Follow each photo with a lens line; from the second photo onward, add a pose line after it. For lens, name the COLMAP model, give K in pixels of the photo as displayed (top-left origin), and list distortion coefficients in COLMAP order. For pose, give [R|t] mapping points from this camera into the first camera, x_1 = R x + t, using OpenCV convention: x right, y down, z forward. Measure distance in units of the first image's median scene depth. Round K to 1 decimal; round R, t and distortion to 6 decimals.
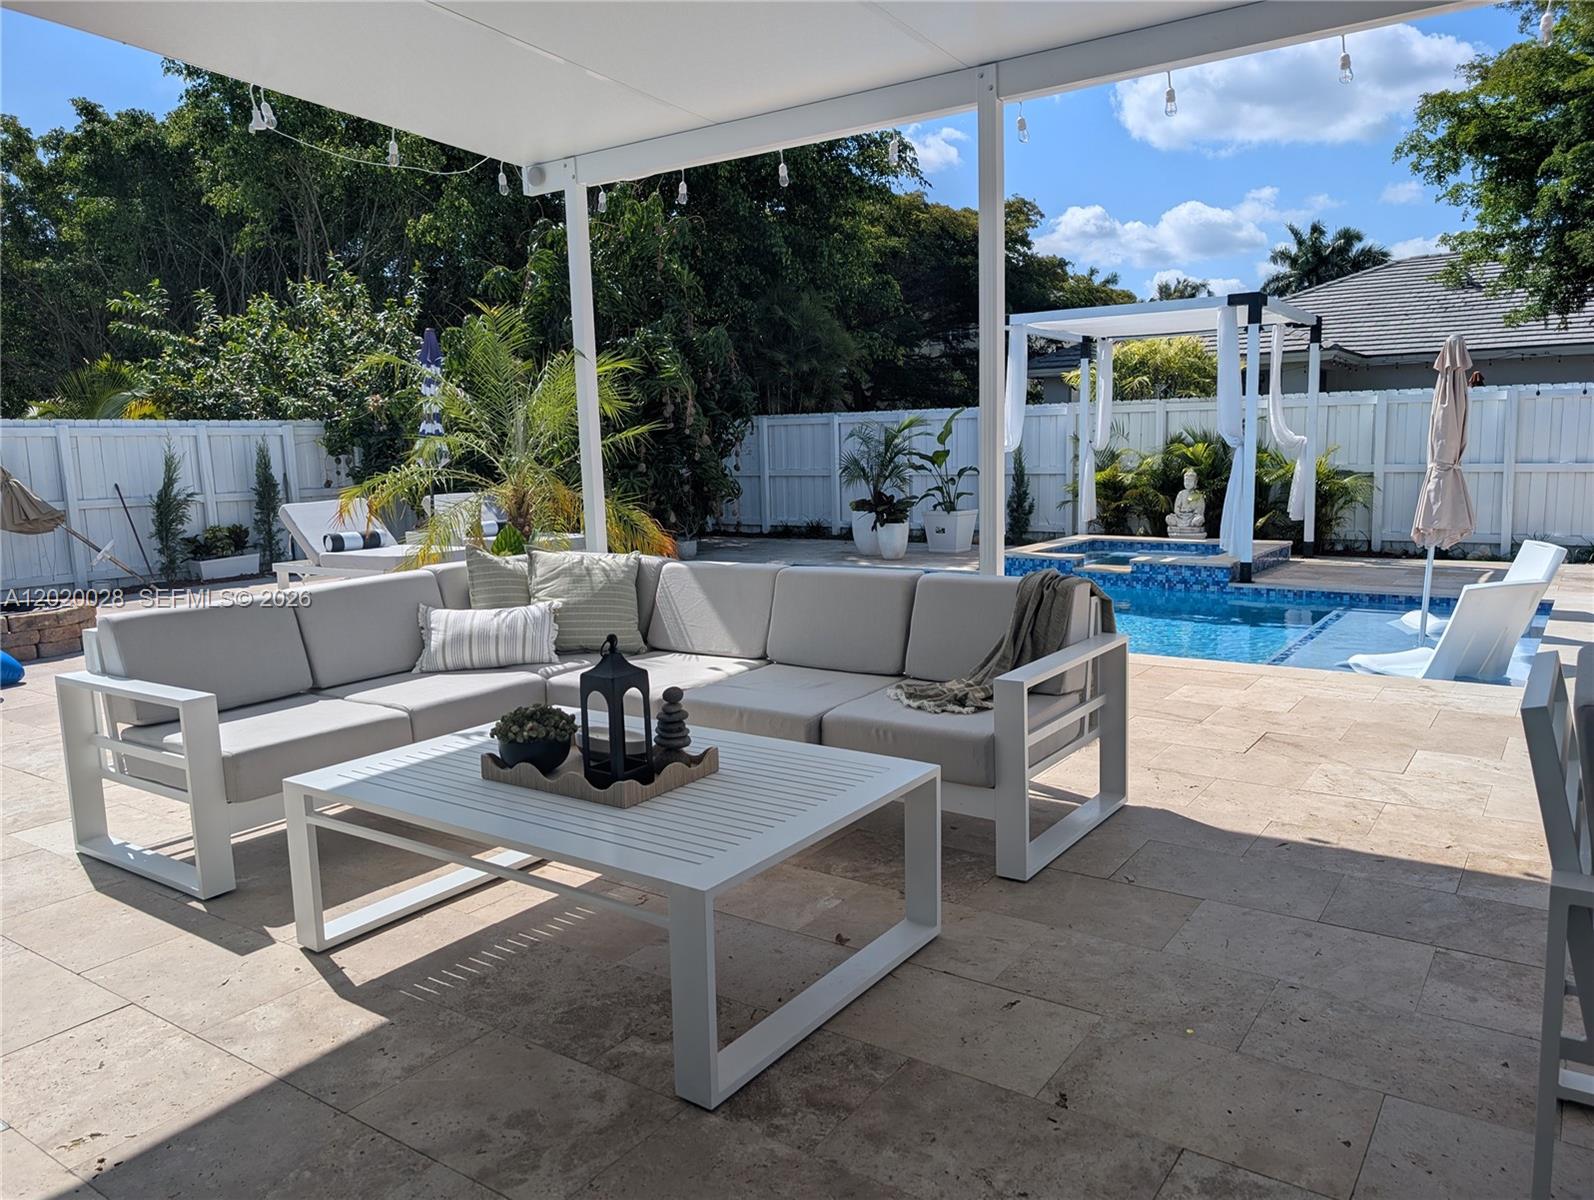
lens RADIAL K [[1174.8, 0, 797.0], [0, 1174.8, 600.0], [0, 0, 1]] dist [0.018926, -0.006880]
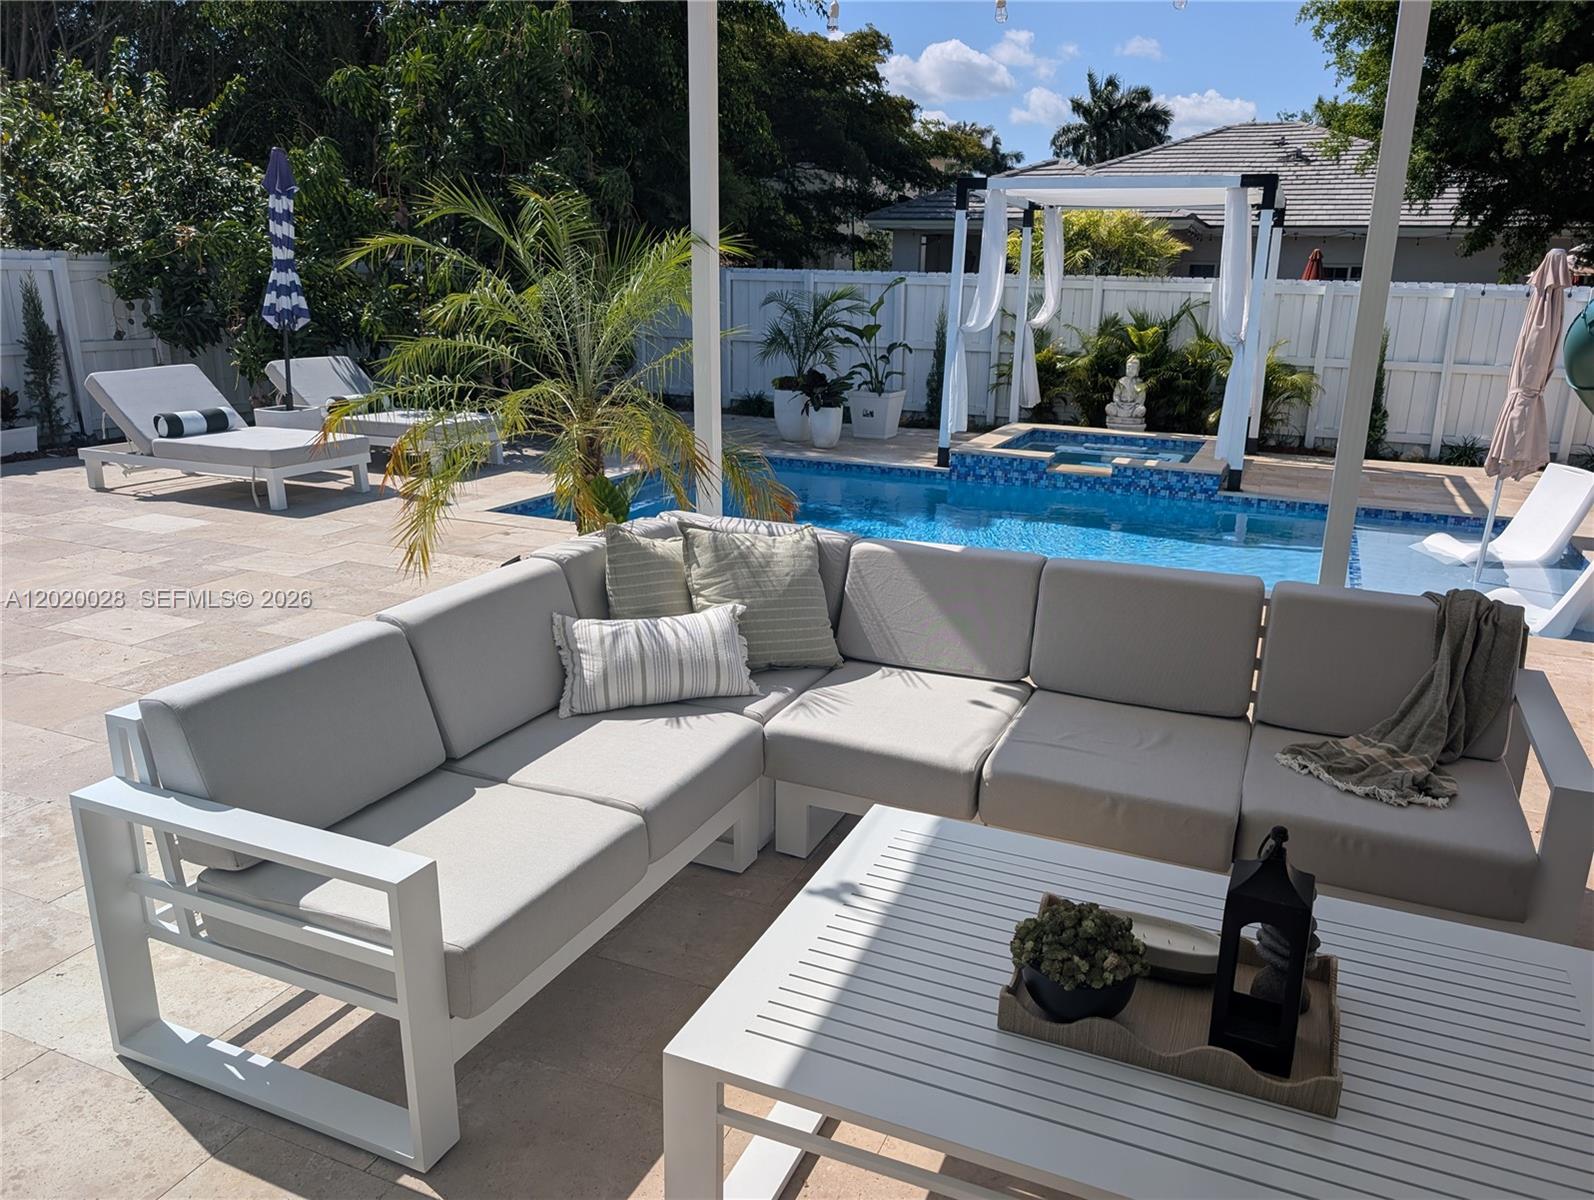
lens RADIAL K [[1177.2, 0, 809.7], [0, 1177.2, 603.9], [0, 0, 1]] dist [0.014467, -0.005013]
pose [[0.977016, -0.013532, 0.212738, -0.146003], [-0.016117, 0.990437, 0.137020, -0.045959], [-0.212557, -0.137299, 0.967455, 0.131523]]
